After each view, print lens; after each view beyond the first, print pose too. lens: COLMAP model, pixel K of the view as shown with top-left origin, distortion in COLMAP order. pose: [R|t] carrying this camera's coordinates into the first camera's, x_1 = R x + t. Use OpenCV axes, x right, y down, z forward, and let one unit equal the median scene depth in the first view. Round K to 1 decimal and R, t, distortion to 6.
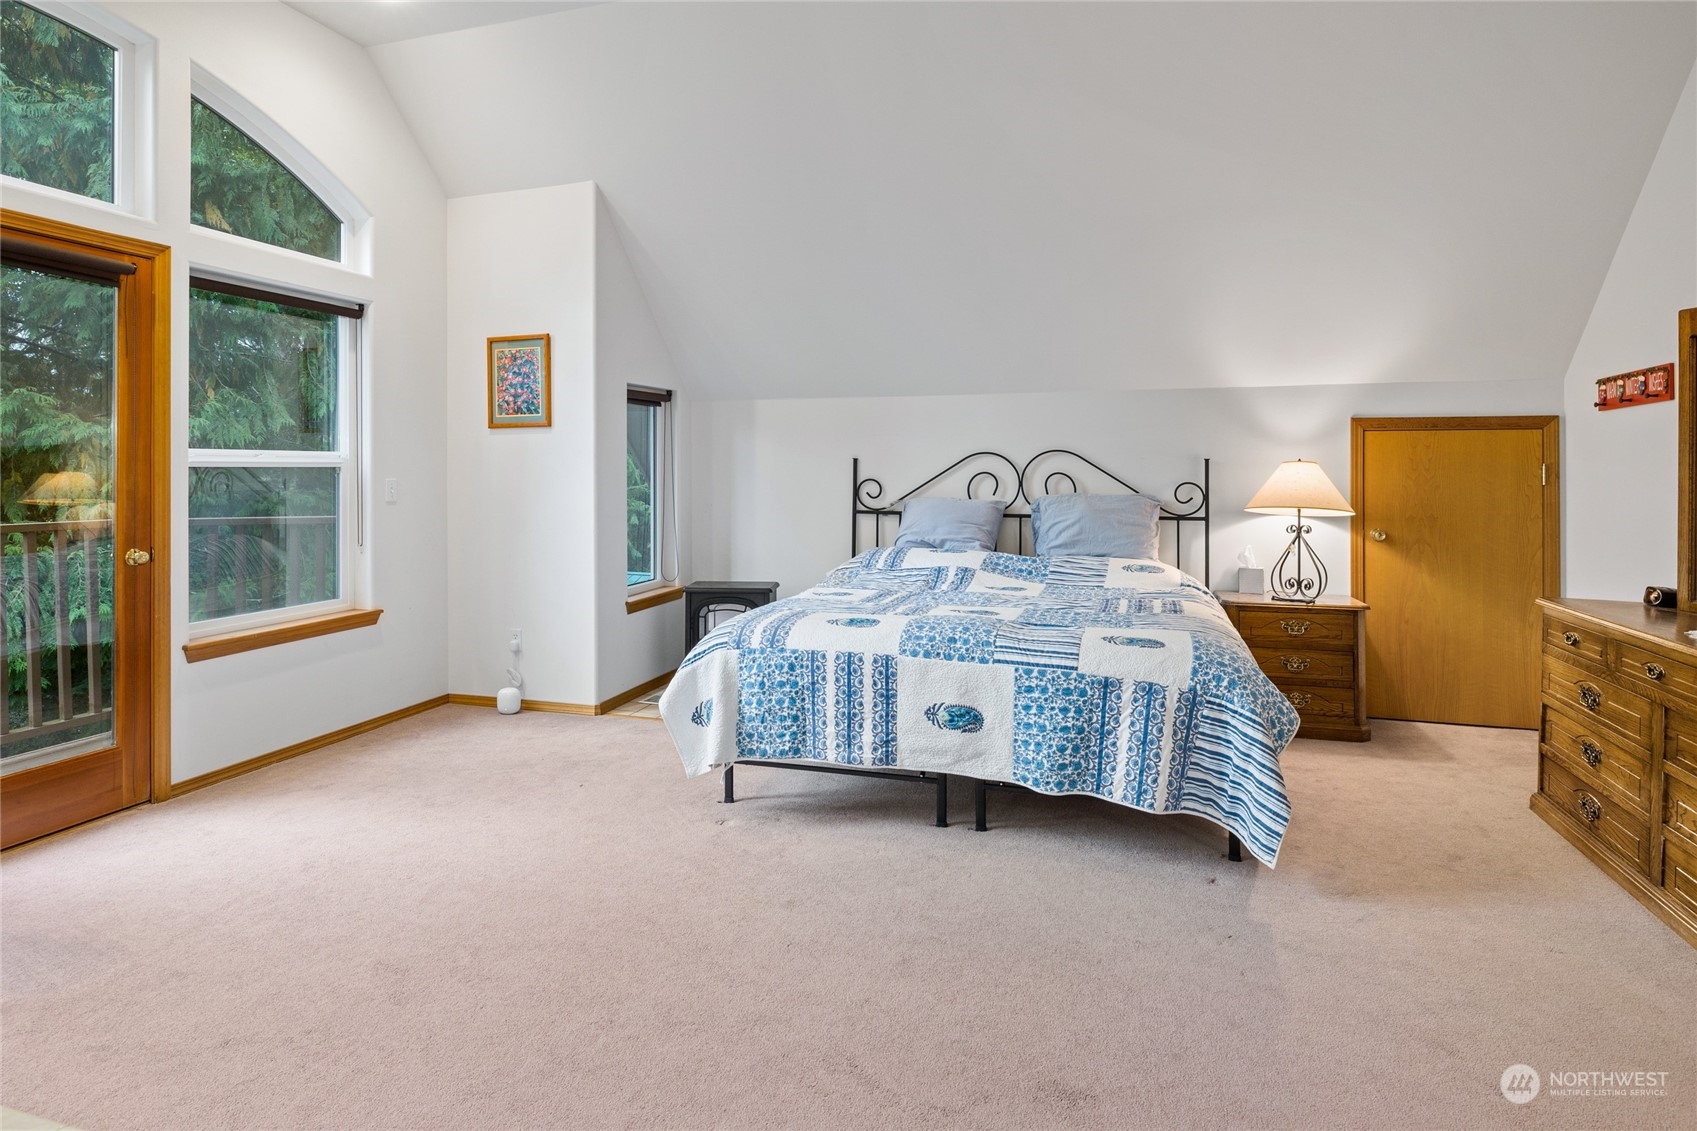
lens RADIAL K [[898.5, 0, 853.2], [0, 898.5, 450.1], [0, 0, 1]] dist [-0.004440, -0.000340]
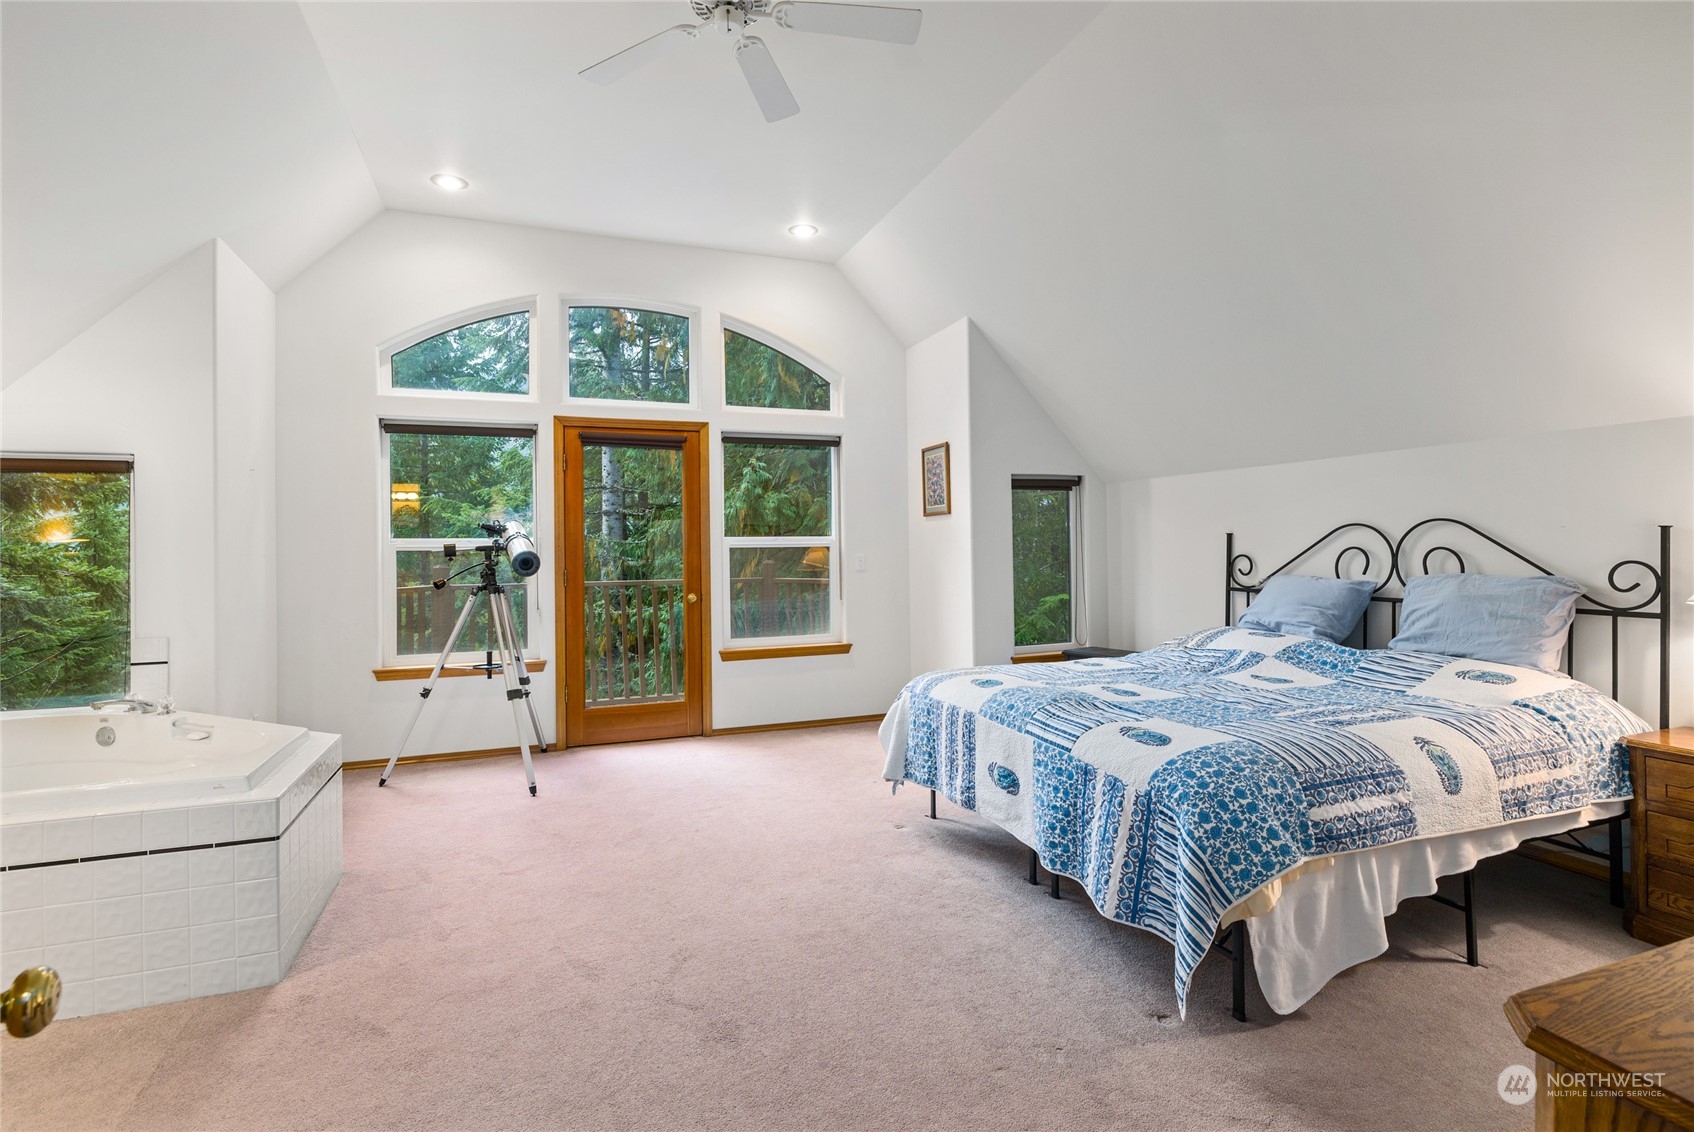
lens RADIAL K [[831.0, 0, 871.8], [0, 831.0, 538.8], [0, 0, 1]] dist [-0.000019, 0.000092]
pose [[0.626580, -0.013920, -0.779233, 0.712400], [0.026806, 0.999634, 0.003697, 0.002379], [0.778896, -0.023204, 0.626724, 0.230740]]
